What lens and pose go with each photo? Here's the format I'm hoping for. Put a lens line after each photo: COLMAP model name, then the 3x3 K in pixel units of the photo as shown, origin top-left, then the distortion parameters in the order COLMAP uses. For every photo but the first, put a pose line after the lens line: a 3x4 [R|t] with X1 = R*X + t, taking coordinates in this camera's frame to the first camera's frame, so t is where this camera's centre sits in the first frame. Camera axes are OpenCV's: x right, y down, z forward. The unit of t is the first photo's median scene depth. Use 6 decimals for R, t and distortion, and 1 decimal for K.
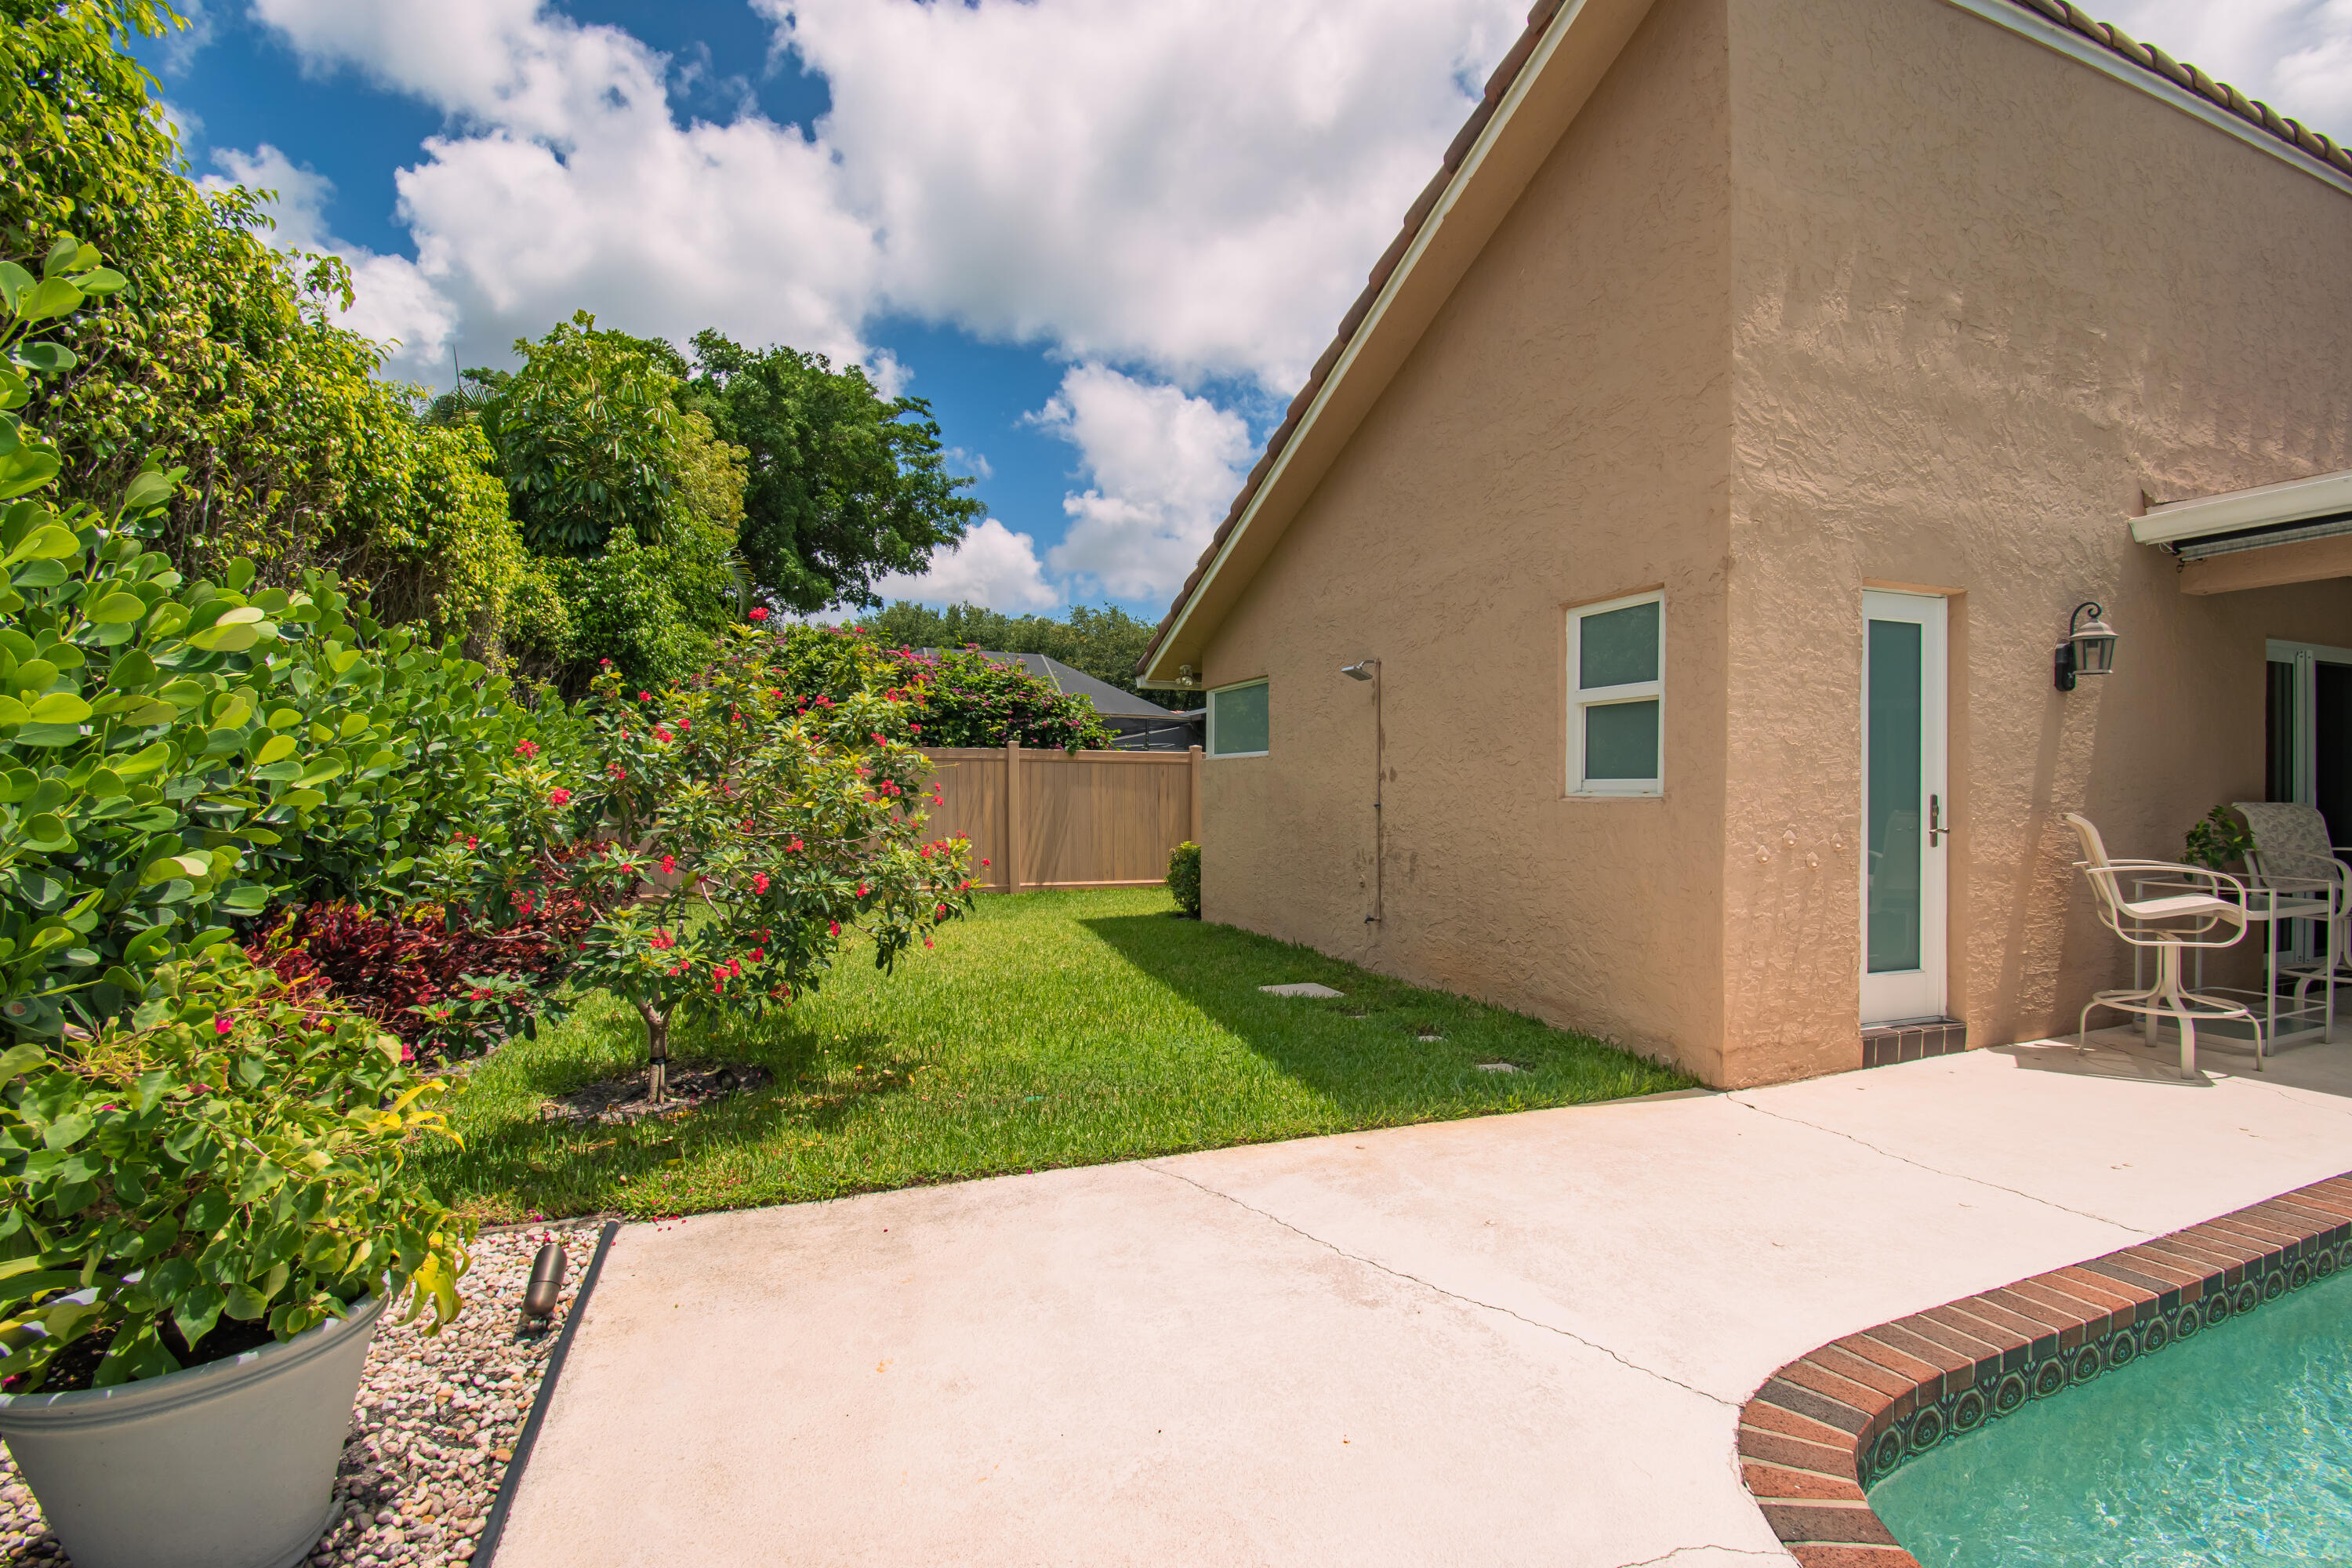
lens RADIAL K [[1031.6, 0, 1185.5], [0, 1031.6, 796.2], [0, 0, 1]] dist [0.015534, -0.020255]
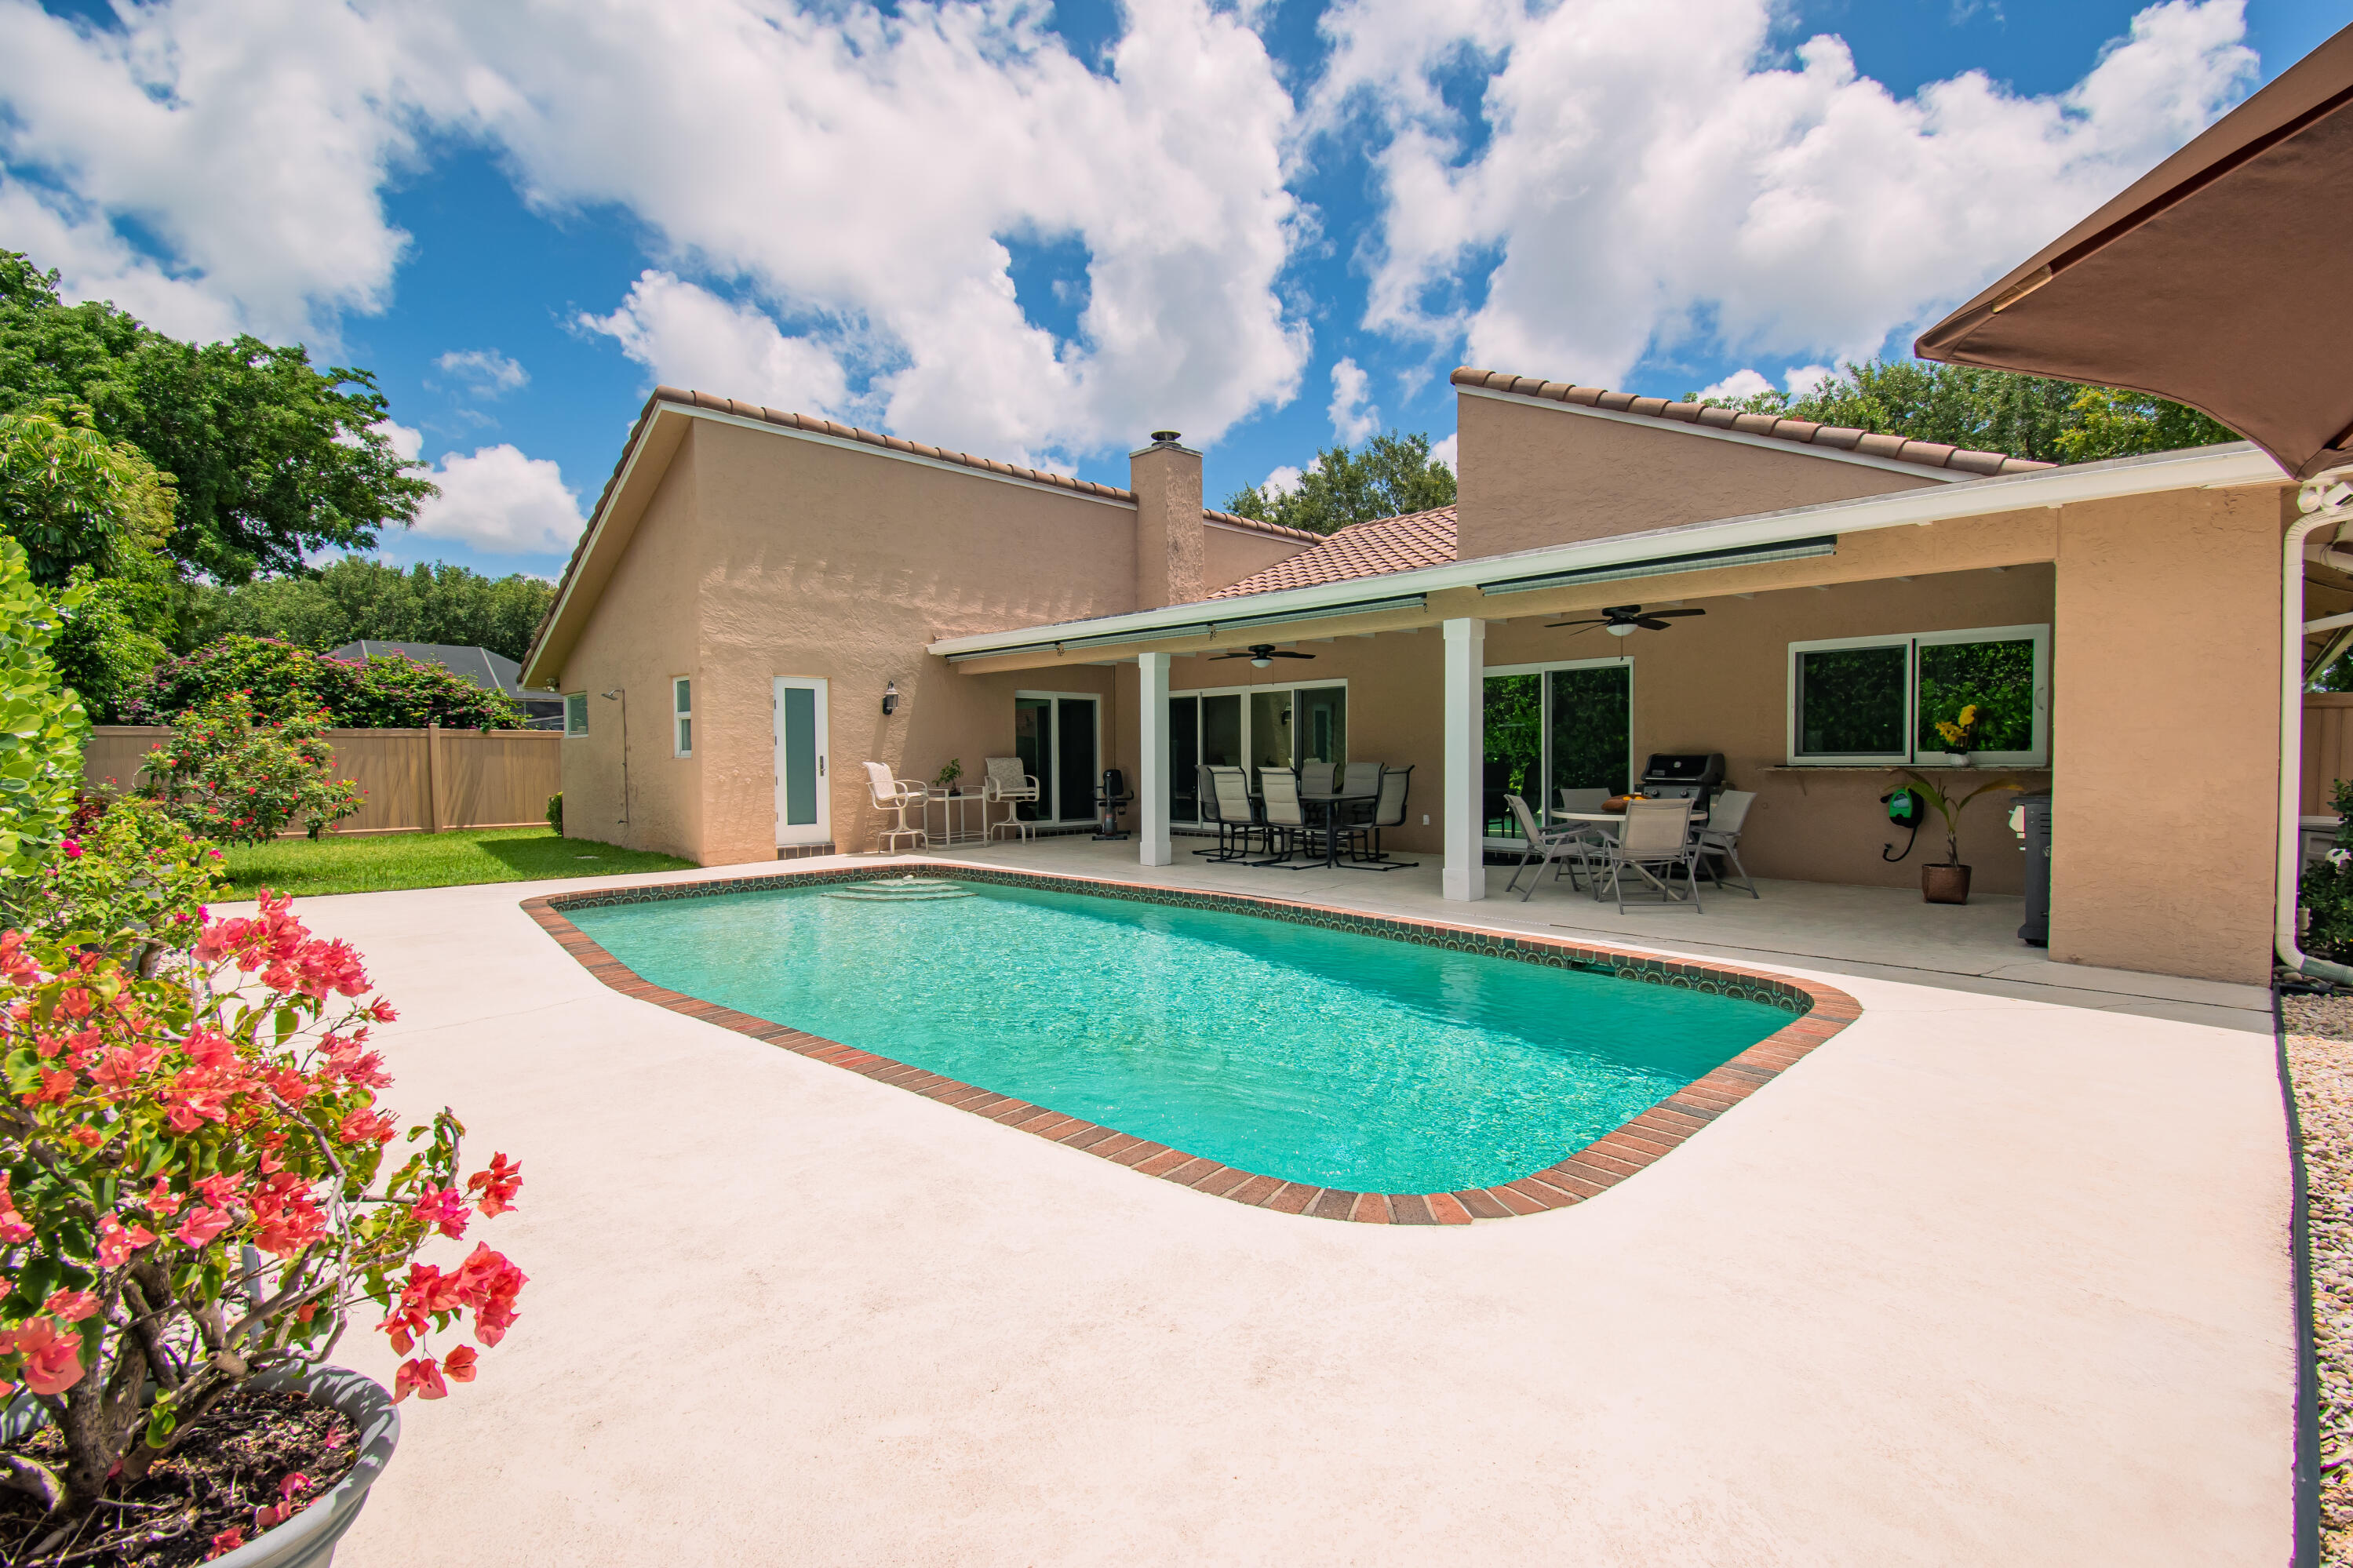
lens RADIAL K [[1031.9, 0, 1186.0], [0, 1031.9, 796.2], [0, 0, 1]] dist [0.015534, -0.020255]
pose [[0.920089, -0.024116, 0.390967, 0.503869], [0.011746, 0.999353, 0.034003, 0.019947], [-0.391534, -0.026693, 0.919777, -1.566577]]
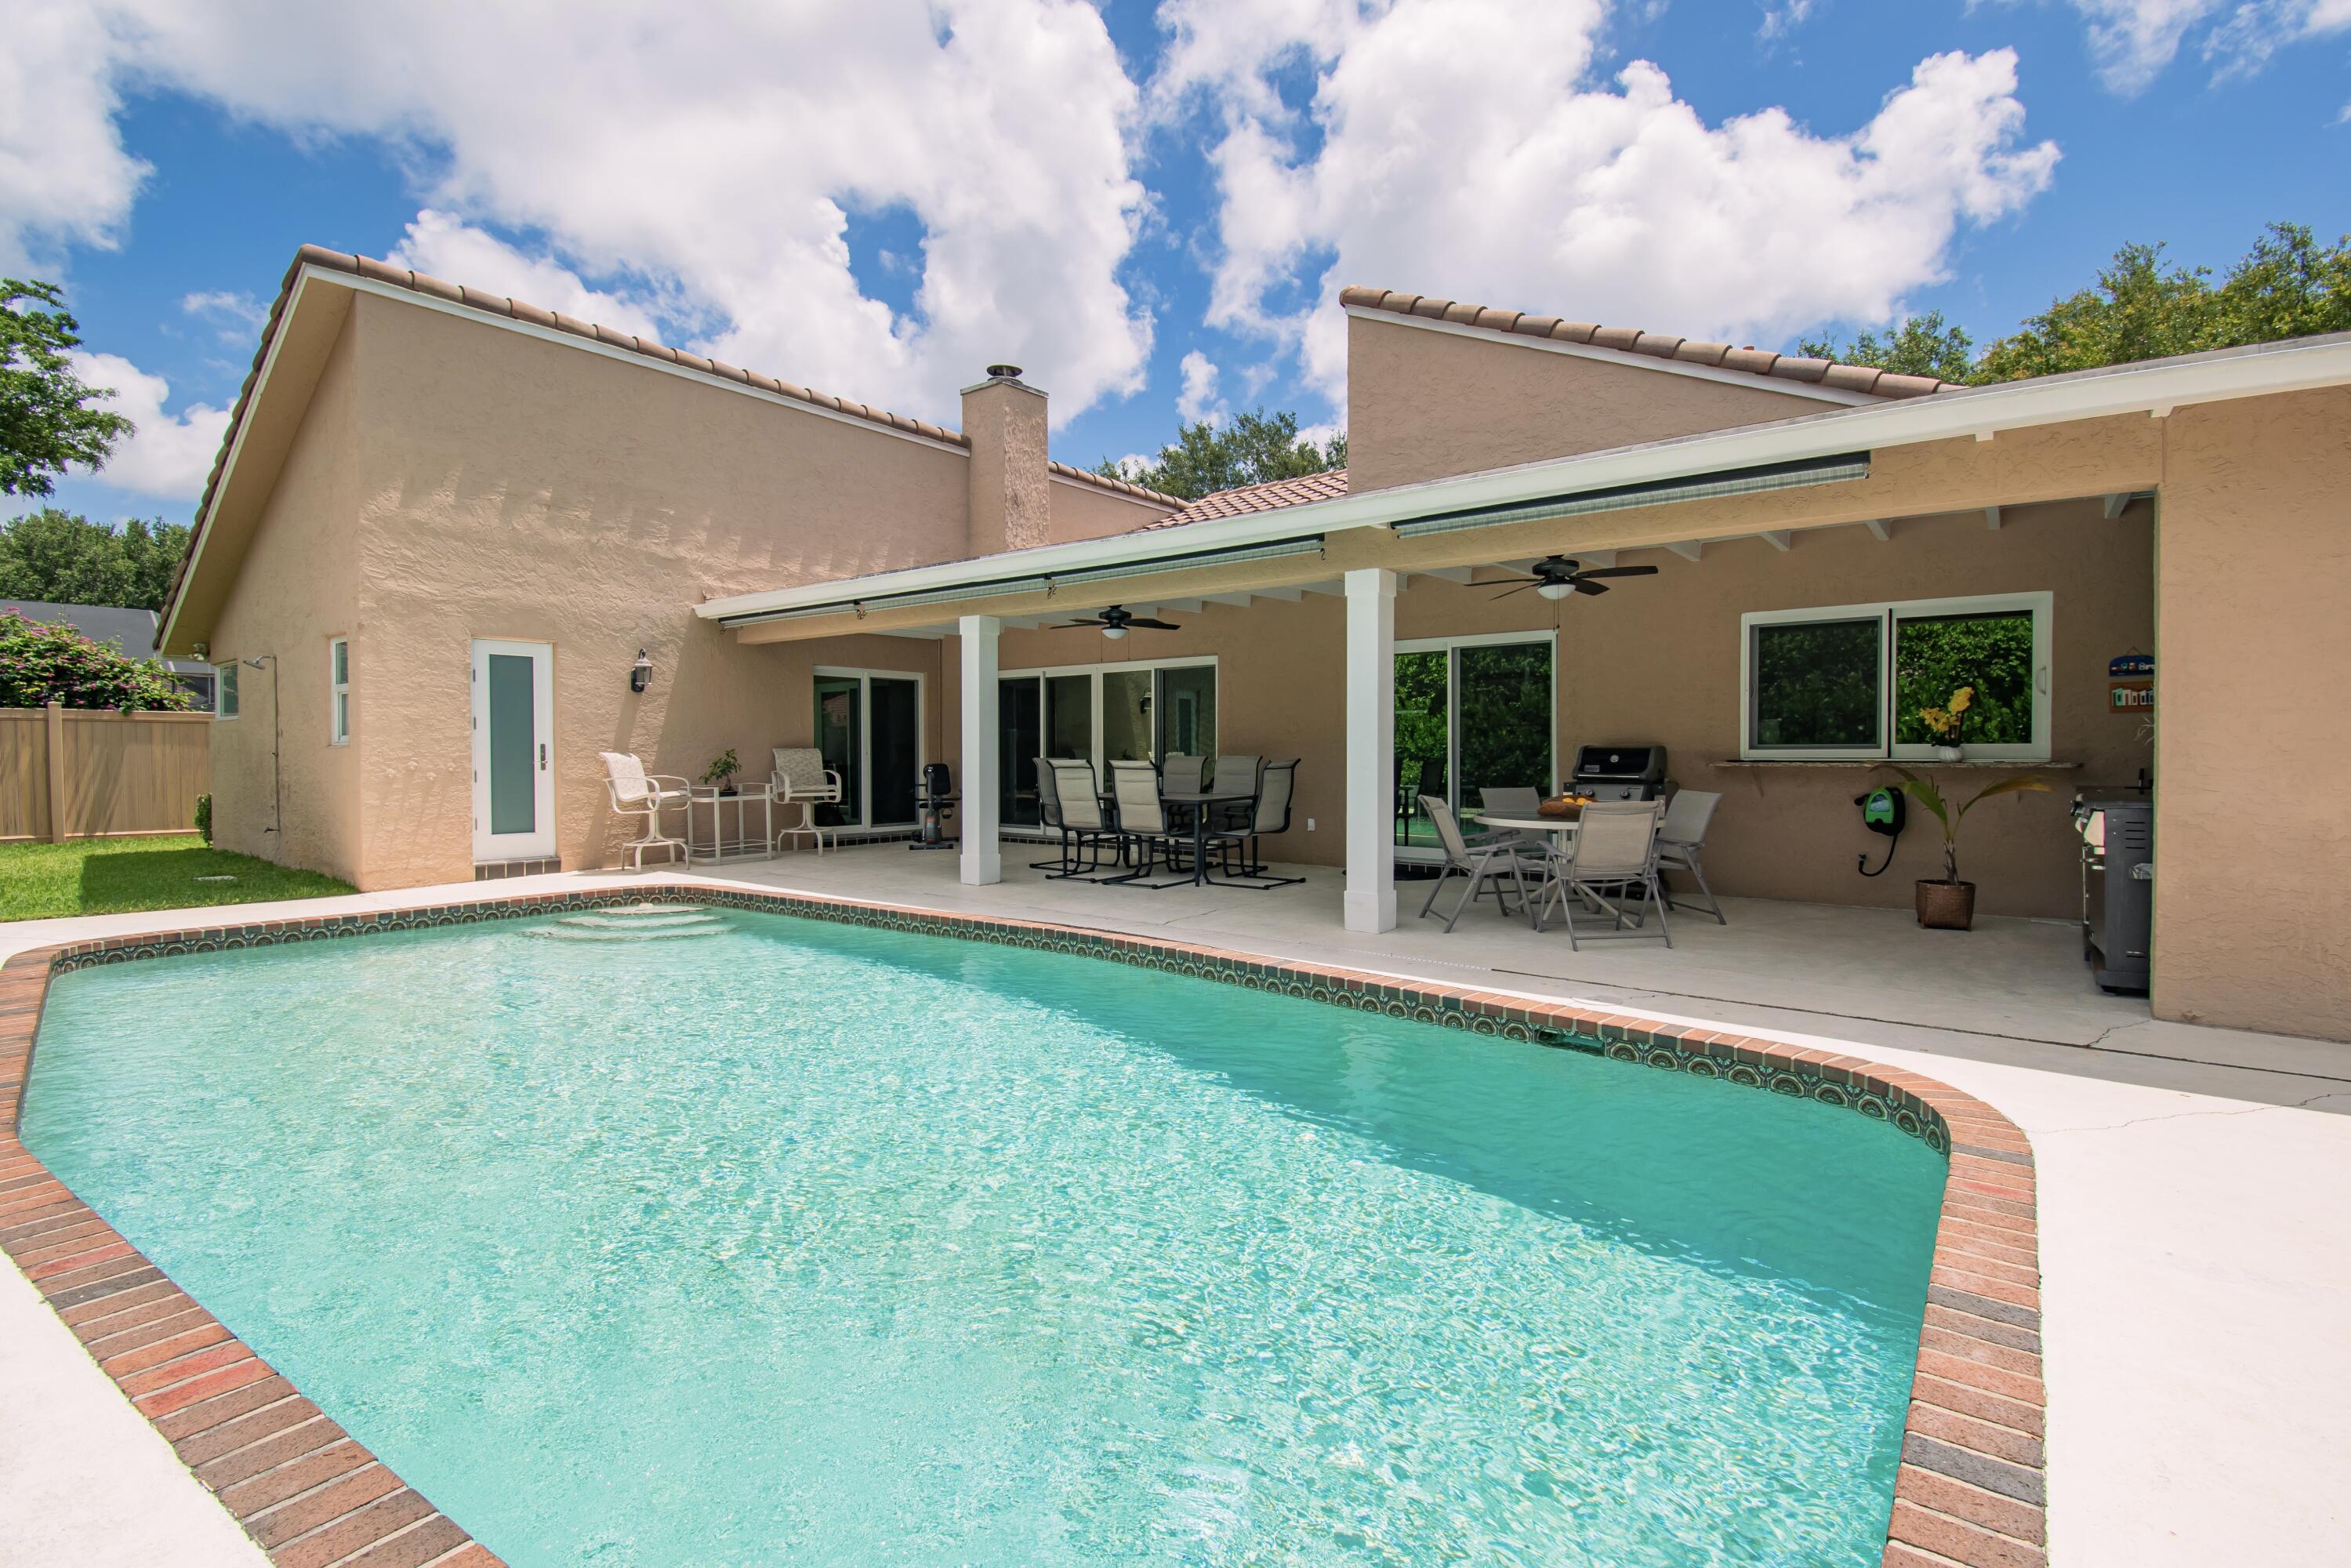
lens RADIAL K [[1057.2, 0, 1188.4], [0, 1057.2, 780.2], [0, 0, 1]] dist [0.012789, -0.022785]
pose [[0.858764, -0.017842, 0.512060, 0.682052], [0.007203, 0.999715, 0.022754, 0.027860], [-0.512320, -0.015852, 0.858648, -1.248666]]
